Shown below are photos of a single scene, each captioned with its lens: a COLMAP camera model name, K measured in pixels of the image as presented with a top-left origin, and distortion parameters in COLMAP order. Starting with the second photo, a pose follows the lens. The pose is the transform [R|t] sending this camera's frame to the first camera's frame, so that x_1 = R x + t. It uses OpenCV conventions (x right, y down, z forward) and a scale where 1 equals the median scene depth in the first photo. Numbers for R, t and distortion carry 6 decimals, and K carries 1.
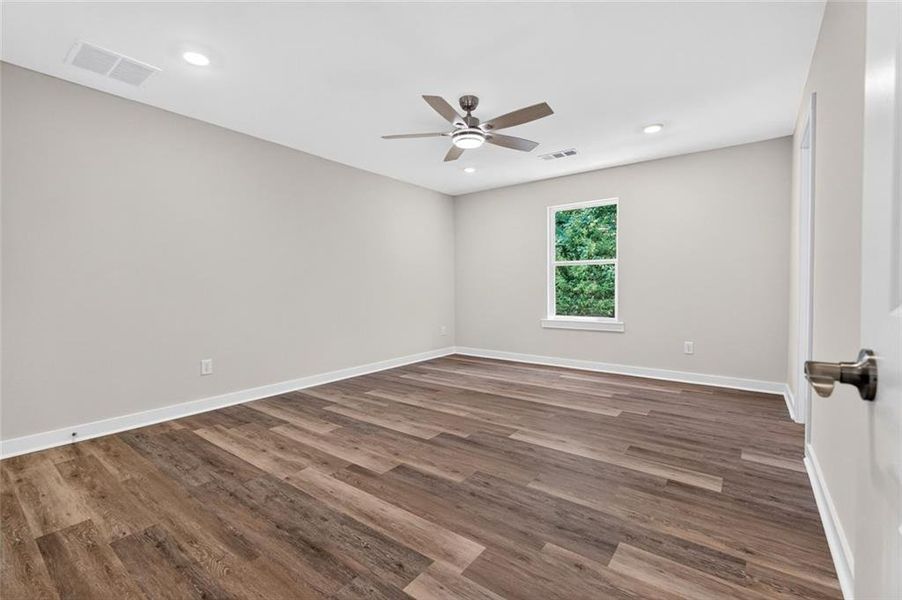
lens RADIAL K [[397.7, 0, 448.5], [0, 397.7, 287.2], [0, 0, 1]] dist [0.001306, -0.000176]
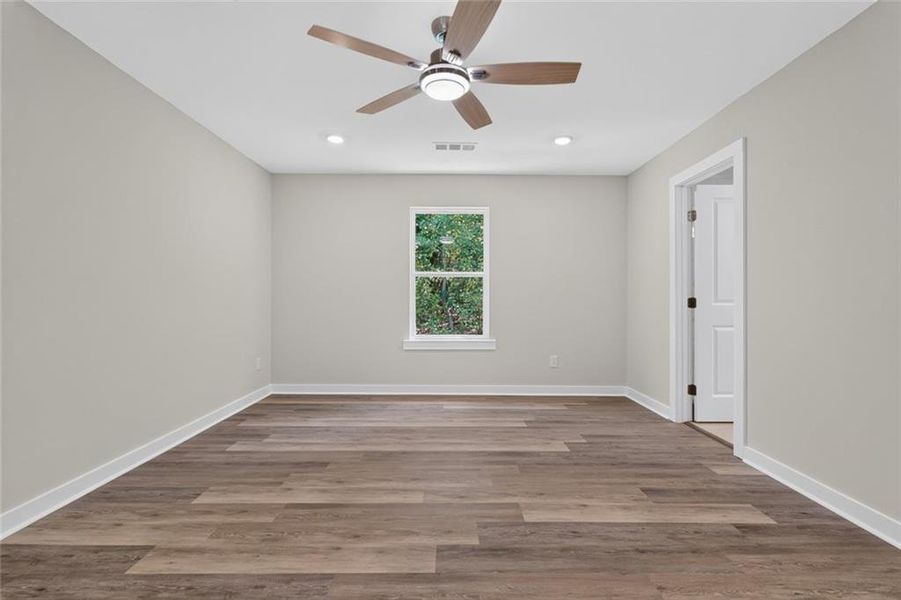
lens RADIAL K [[404.3, 0, 452.1], [0, 404.3, 293.4], [0, 0, 1]] dist [0.002835, 0.000089]
pose [[0.789815, 0.015511, 0.613150, -0.351856], [-0.009073, 0.999866, -0.013606, -0.011586], [-0.613279, 0.005183, 0.789850, 0.460191]]
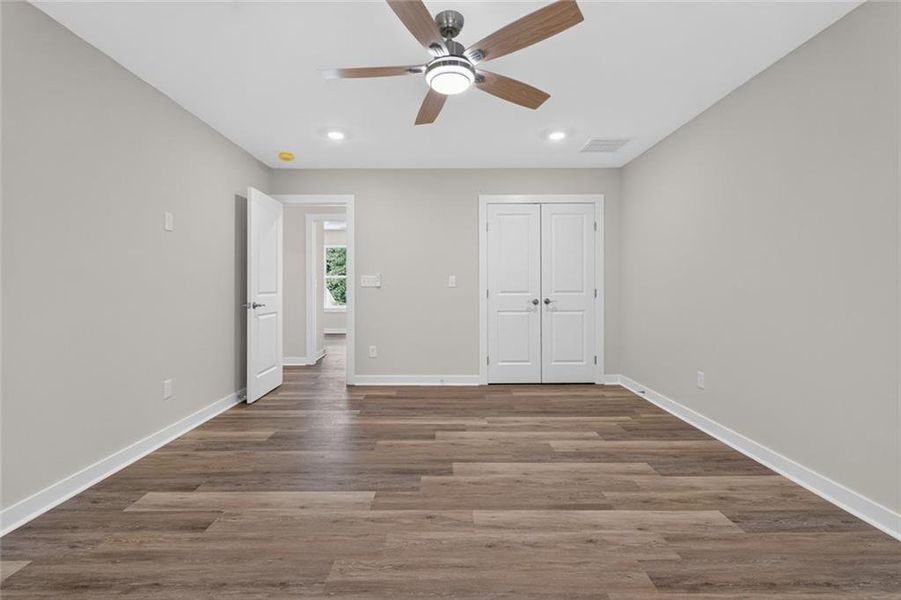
lens RADIAL K [[397.3, 0, 448.0], [0, 397.3, 287.2], [0, 0, 1]] dist [0.001306, -0.000176]
pose [[-0.788376, 0.007812, -0.615144, 0.458064], [0.005687, 0.999969, 0.005410, -0.023723], [0.615167, 0.000767, -0.788396, 1.518458]]
